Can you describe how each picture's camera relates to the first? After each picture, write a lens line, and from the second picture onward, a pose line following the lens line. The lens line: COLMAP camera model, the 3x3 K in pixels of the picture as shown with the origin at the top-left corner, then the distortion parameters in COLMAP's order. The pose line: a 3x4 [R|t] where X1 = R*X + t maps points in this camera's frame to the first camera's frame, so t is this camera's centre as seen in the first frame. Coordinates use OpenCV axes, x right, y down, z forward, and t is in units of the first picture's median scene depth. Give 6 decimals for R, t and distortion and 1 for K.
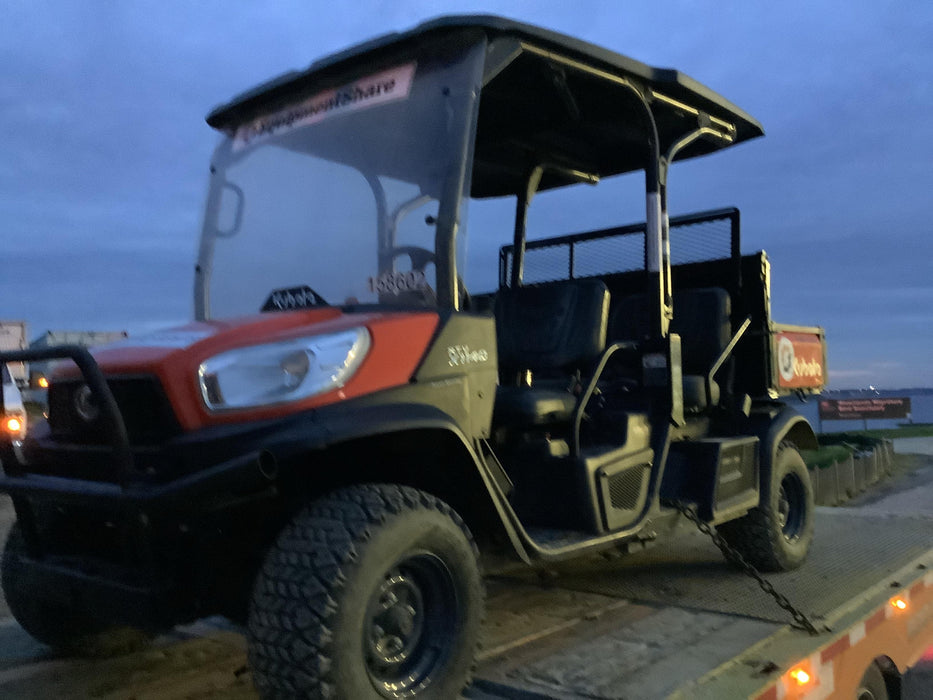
lens RADIAL K [[824.9, 0, 469.7], [0, 824.9, 362.0], [0, 0, 1]] dist [0.059463, 0.000349]
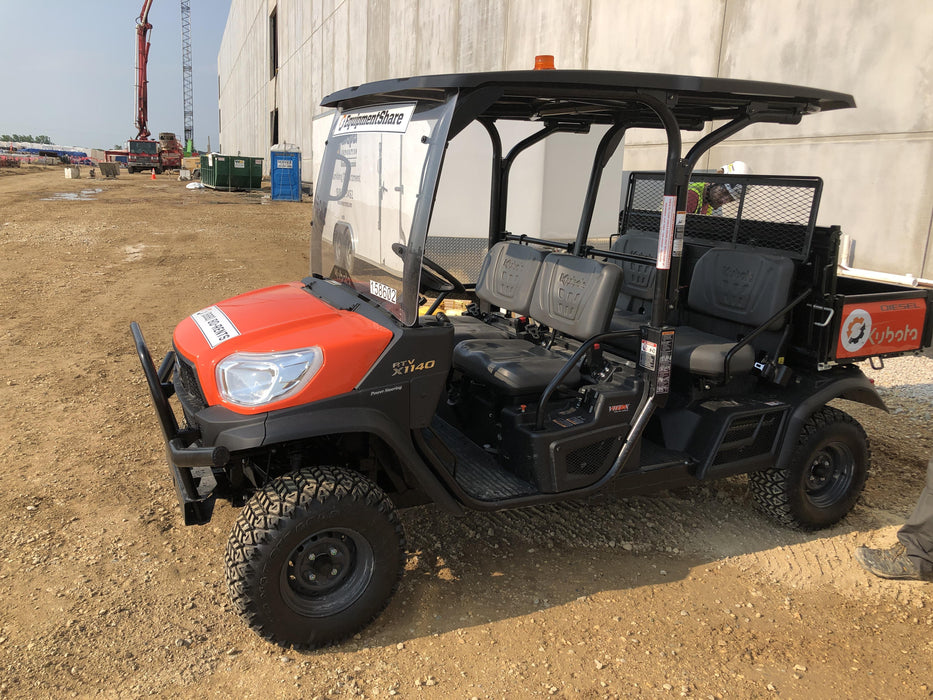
lens RADIAL K [[716.4, 0, 464.9], [0, 716.4, 364.7], [0, 0, 1]] dist [-0.022716, -0.001514]
pose [[0.912310, 0.159528, -0.377149, 0.357355], [-0.046211, 0.955222, 0.292261, -0.247295], [0.406885, -0.249204, 0.878830, 0.044084]]
